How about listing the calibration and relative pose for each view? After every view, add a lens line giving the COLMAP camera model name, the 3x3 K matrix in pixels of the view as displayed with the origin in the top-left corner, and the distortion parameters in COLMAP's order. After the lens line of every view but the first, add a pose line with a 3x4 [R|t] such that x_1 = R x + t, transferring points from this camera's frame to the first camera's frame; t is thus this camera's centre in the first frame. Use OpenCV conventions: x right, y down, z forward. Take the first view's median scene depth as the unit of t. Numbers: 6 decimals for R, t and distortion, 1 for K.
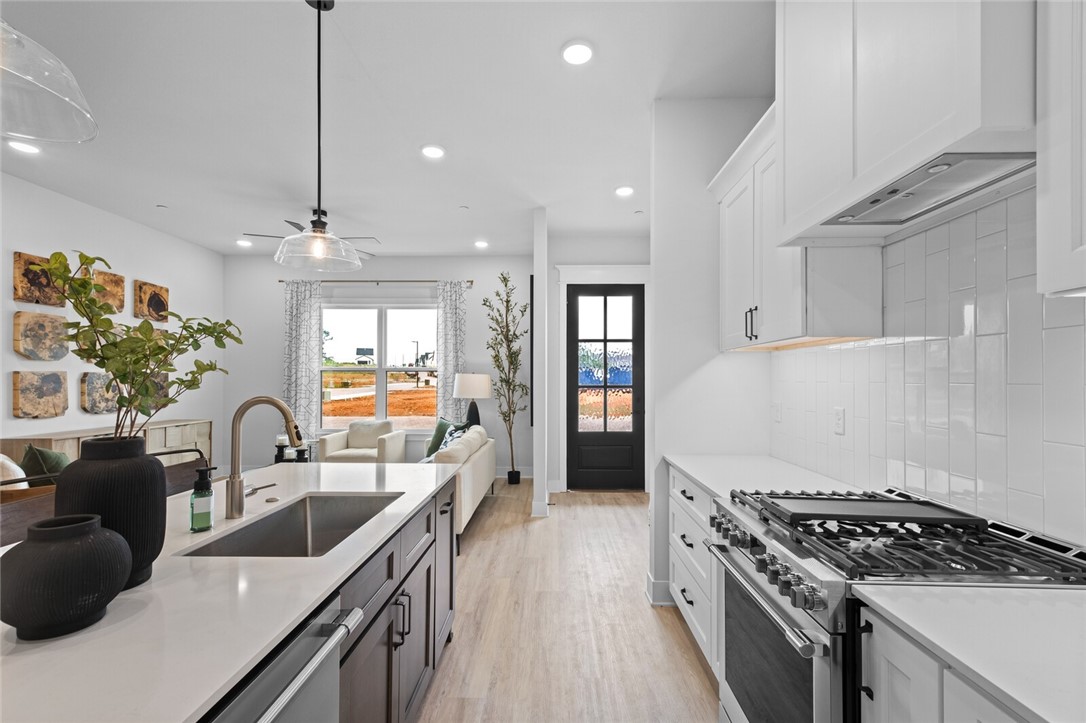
lens RADIAL K [[479.3, 0, 545.0], [0, 479.3, 376.4], [0, 0, 1]] dist [0.011959, -0.002585]
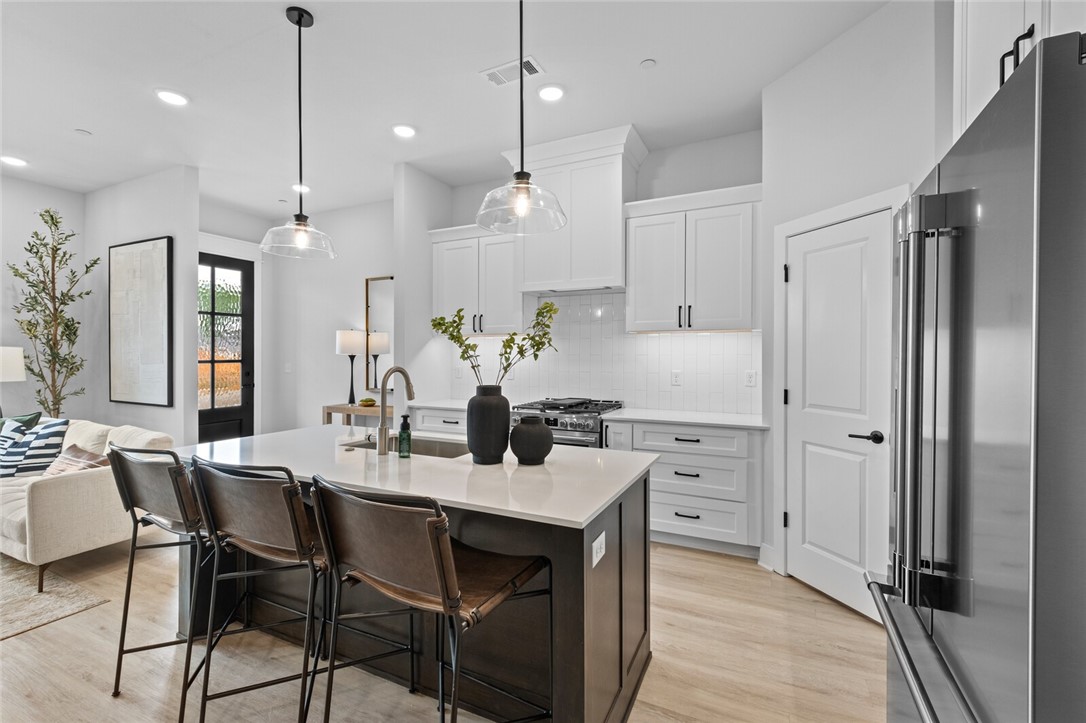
lens RADIAL K [[479.3, 0, 543.3], [0, 479.3, 354.4], [0, 0, 1]] dist [0.011959, -0.002585]
pose [[0.421935, -0.005082, 0.906612, -0.459080], [-0.002172, 0.999976, 0.006616, -0.000257], [-0.906624, -0.004761, 0.421913, -0.001434]]
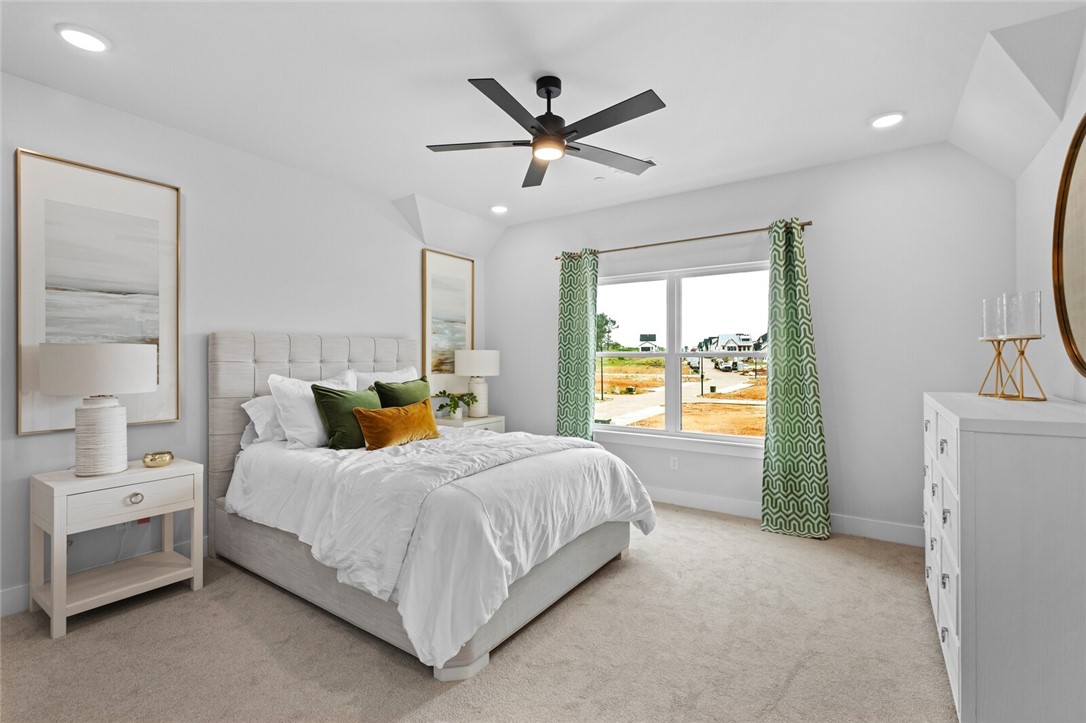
lens RADIAL K [[482.7, 0, 542.7], [0, 482.7, 359.7], [0, 0, 1]] dist [0.002848, -0.001111]
pose [[0.839748, -0.016875, -0.542713, -0.178336], [0.015260, 0.999856, -0.007477, -0.045370], [0.542761, -0.002003, 0.839885, 0.476534]]
